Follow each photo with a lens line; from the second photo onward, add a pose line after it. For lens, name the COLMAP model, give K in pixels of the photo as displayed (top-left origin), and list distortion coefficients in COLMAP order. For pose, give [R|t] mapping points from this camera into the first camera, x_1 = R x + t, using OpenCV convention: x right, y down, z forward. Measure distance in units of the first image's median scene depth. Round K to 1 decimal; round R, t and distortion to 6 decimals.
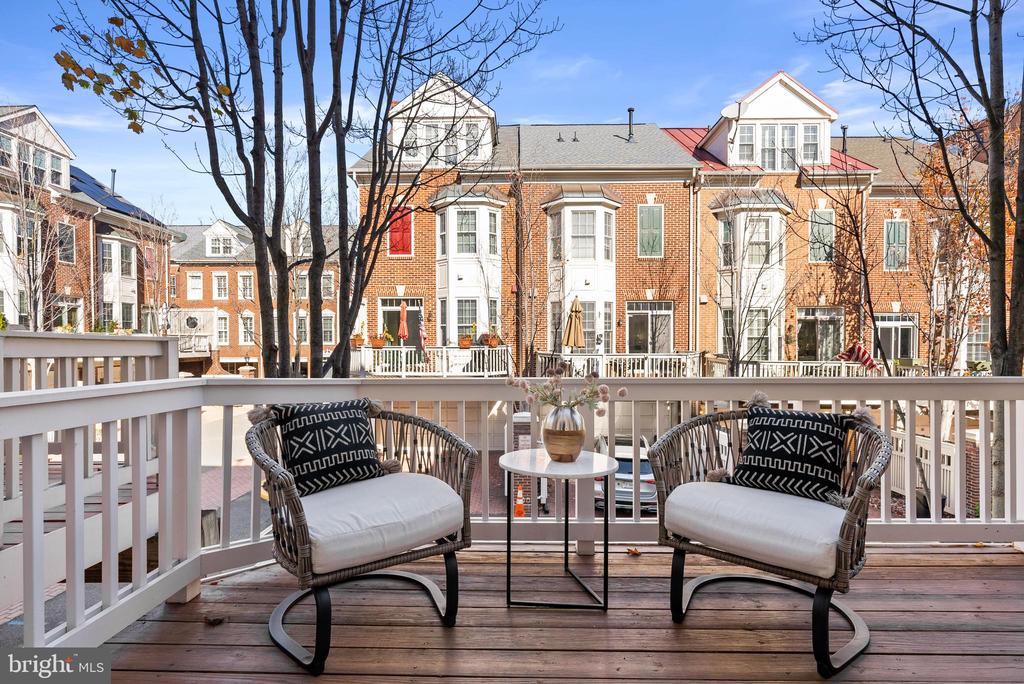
lens RADIAL K [[499.6, 0, 513.6], [0, 499.6, 345.7], [0, 0, 1]] dist [0.000159, 0.000001]
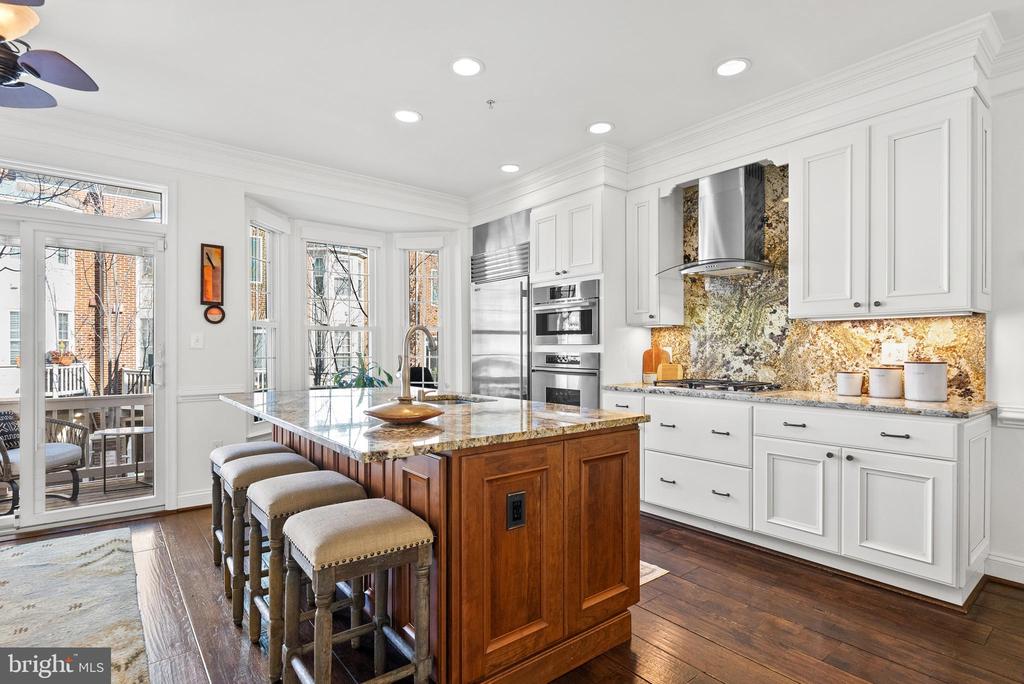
lens RADIAL K [[509.6, 0, 515.1], [0, 509.6, 350.6], [0, 0, 1]] dist [0.004879, 0.000503]
pose [[0.765593, 0.000245, 0.643325, -0.011001], [0.001786, 0.999995, -0.002507, -0.020899], [-0.643323, 0.003069, 0.765589, -0.307885]]
